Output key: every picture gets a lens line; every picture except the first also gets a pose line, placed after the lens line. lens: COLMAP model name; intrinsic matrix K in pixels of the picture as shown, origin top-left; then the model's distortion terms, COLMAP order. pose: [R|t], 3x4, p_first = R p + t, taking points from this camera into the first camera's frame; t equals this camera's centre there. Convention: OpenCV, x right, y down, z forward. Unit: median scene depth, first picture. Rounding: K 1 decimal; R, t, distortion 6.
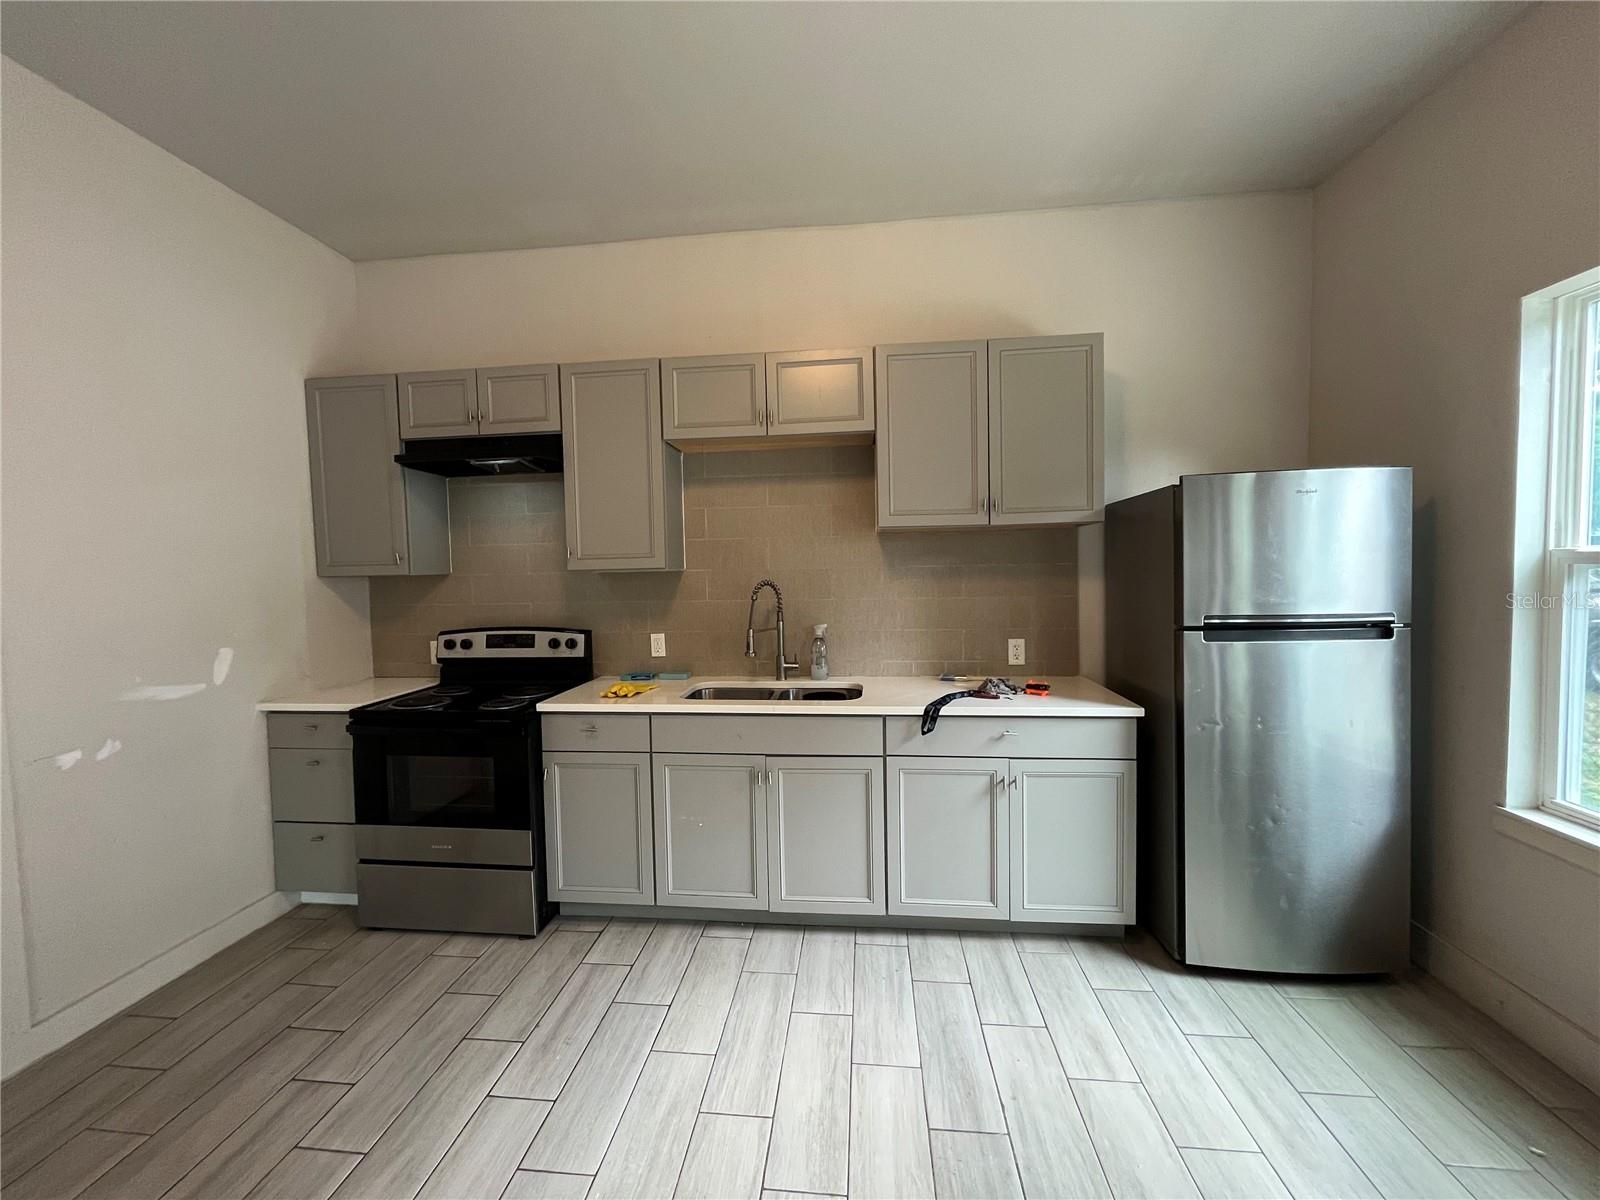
lens RADIAL K [[645.6, 0, 793.0], [0, 645.6, 597.1], [0, 0, 1]] dist [-0.004227, -0.000234]
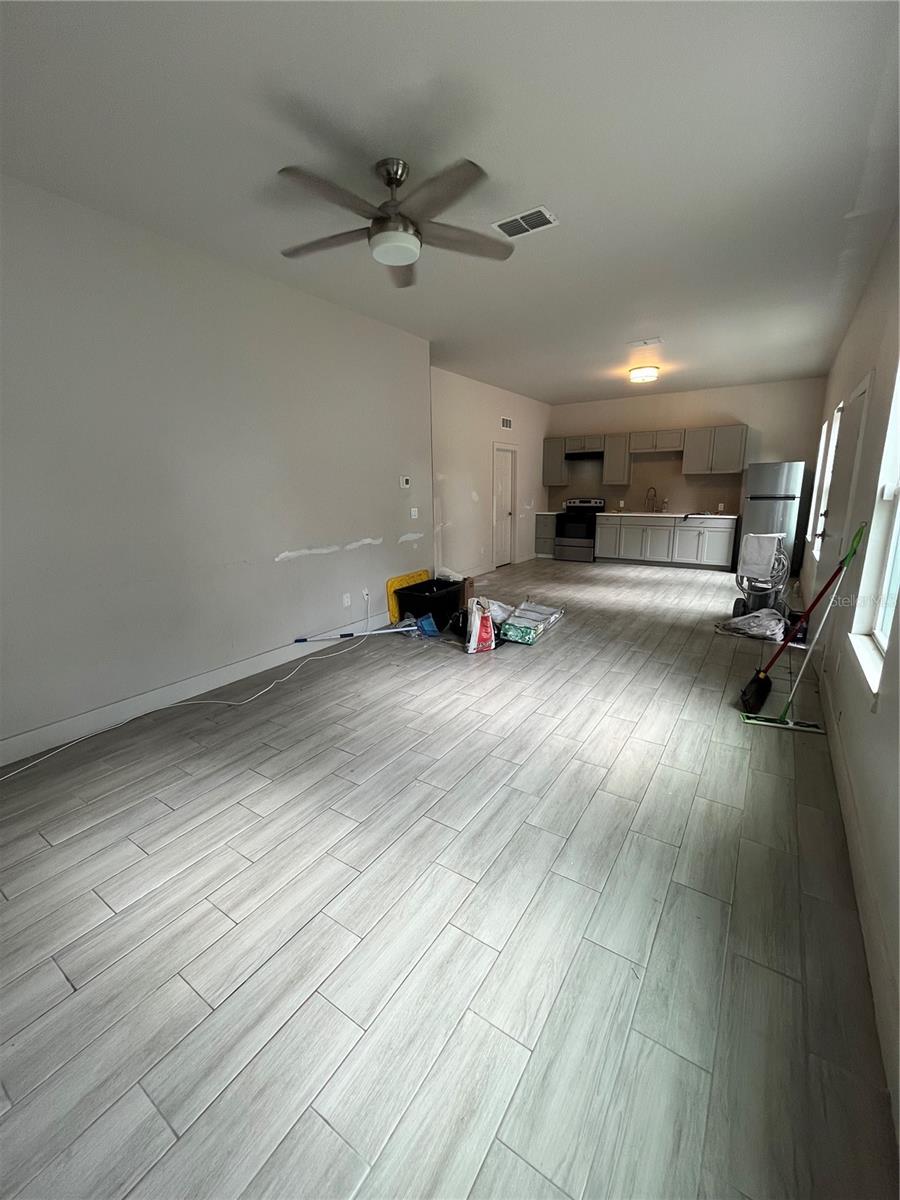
lens RADIAL K [[484.2, 0, 451.4], [0, 484.2, 598.2], [0, 0, 1]] dist [-0.004227, -0.000234]
pose [[0.883503, 0.110597, -0.455182, 0.308489], [-0.025158, 0.981528, 0.189655, 0.116915], [0.467749, -0.156110, 0.869966, -2.379046]]
